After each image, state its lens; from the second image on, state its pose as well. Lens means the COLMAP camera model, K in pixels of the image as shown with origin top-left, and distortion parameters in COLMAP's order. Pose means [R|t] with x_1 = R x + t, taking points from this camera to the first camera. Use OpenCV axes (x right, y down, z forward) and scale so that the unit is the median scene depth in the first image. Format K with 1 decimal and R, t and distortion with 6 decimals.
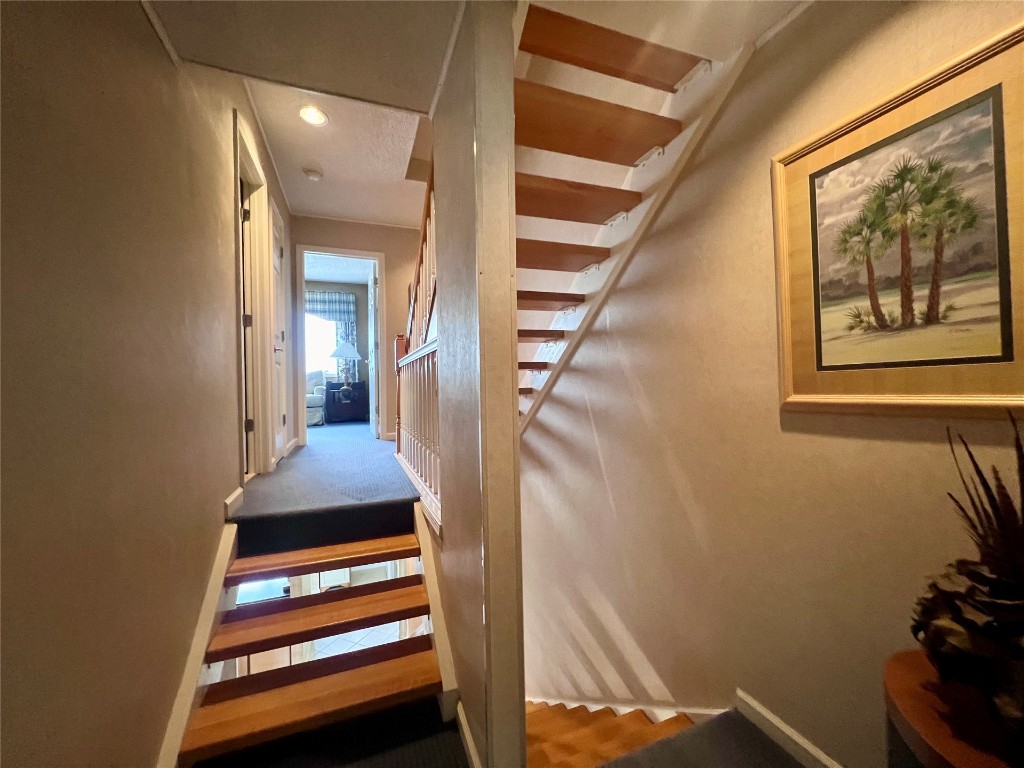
lens RADIAL K [[410.0, 0, 510.9], [0, 410.0, 386.3], [0, 0, 1]] dist [-0.000035, -0.000252]
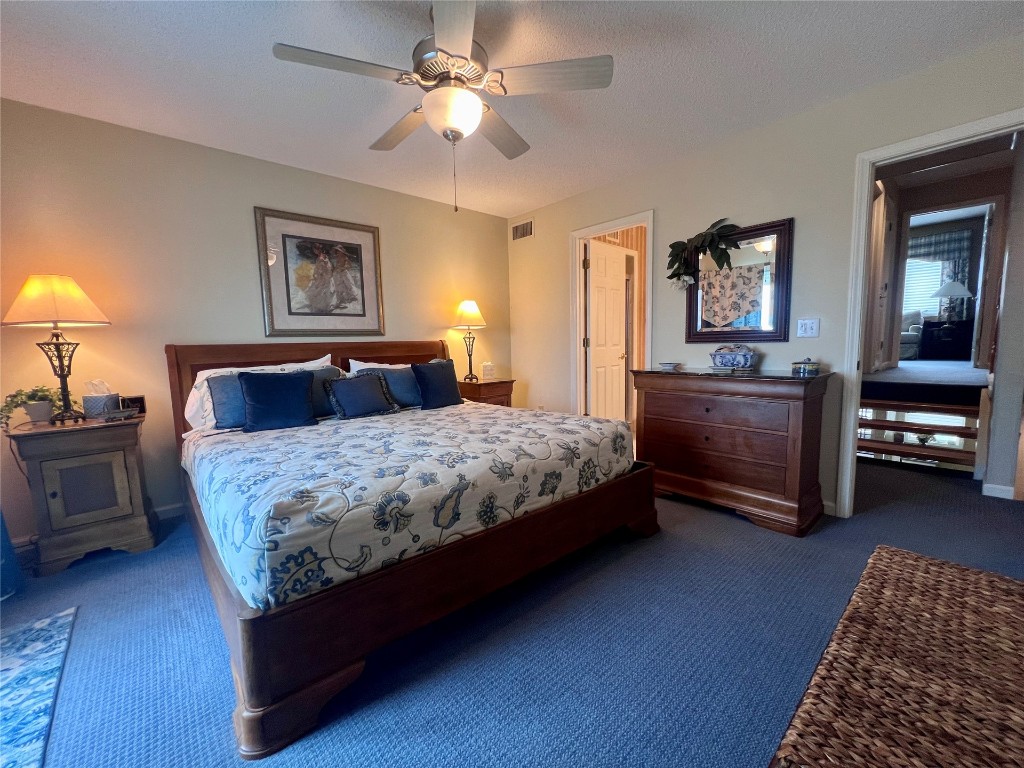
lens RADIAL K [[409.0, 0, 517.2], [0, 409.0, 382.4], [0, 0, 1]] dist [0.000196, 0.000231]
pose [[0.354243, 0.101647, -0.929613, 0.183149], [0.005203, 0.993845, 0.110653, 0.024583], [0.935139, -0.044035, 0.351534, -0.377591]]
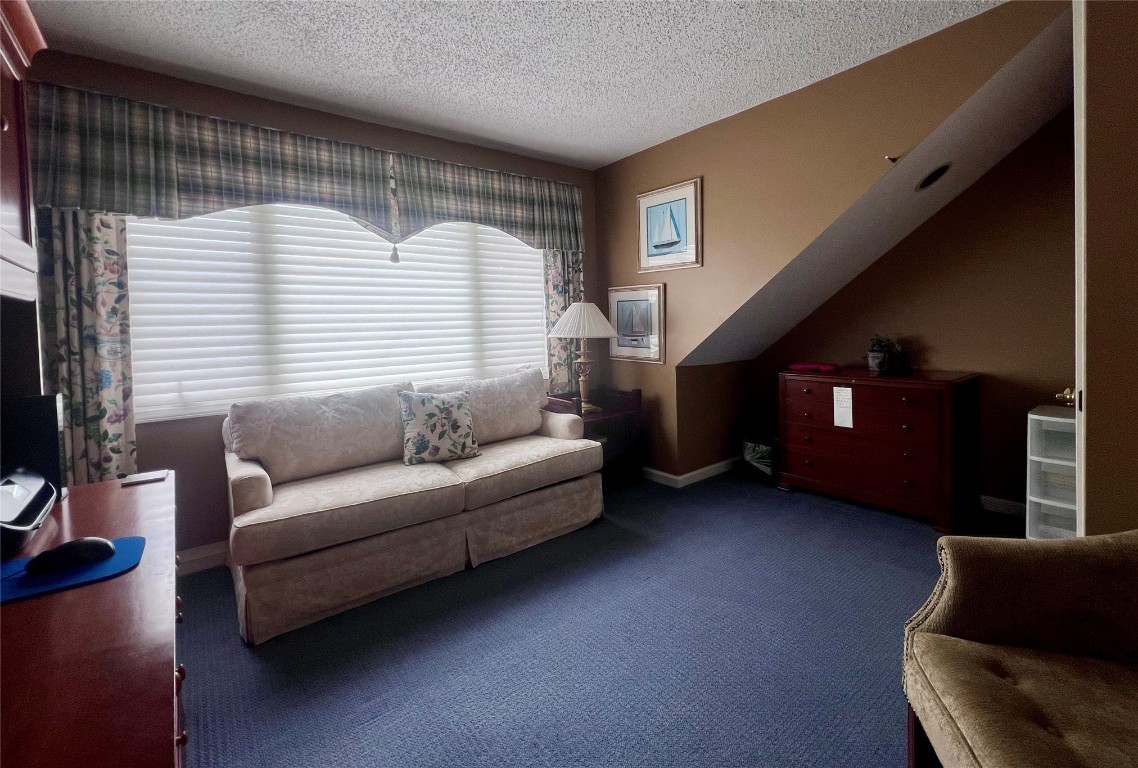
lens RADIAL K [[496.4, 0, 566.1], [0, 496.4, 342.8], [0, 0, 1]] dist [-0.023248, -0.000042]
pose [[0.955278, -0.029957, 0.294189, -0.571326], [0.028288, 0.999550, 0.009931, -0.067993], [-0.294354, -0.001165, 0.955696, 0.511300]]
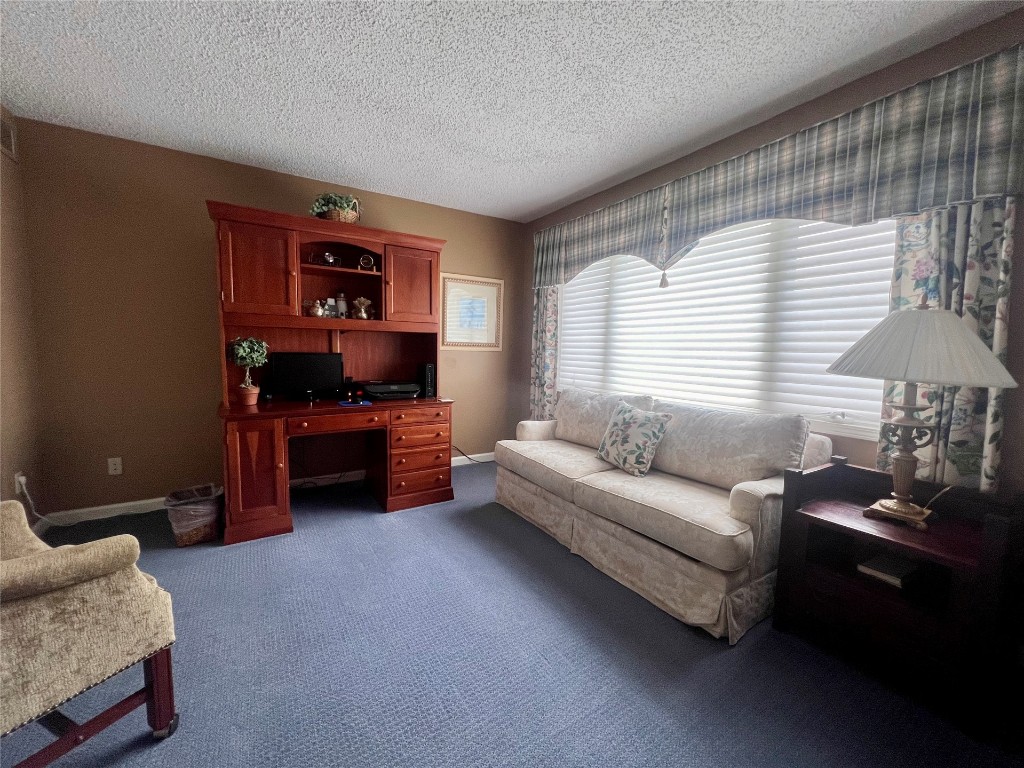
lens RADIAL K [[410.0, 0, 510.9], [0, 410.0, 386.3], [0, 0, 1]] dist [-0.000035, -0.000252]
pose [[0.188794, 0.104301, -0.976462, -0.228073], [-0.037436, 0.994385, 0.098977, -0.077269], [0.981303, 0.017869, 0.191639, 0.744083]]
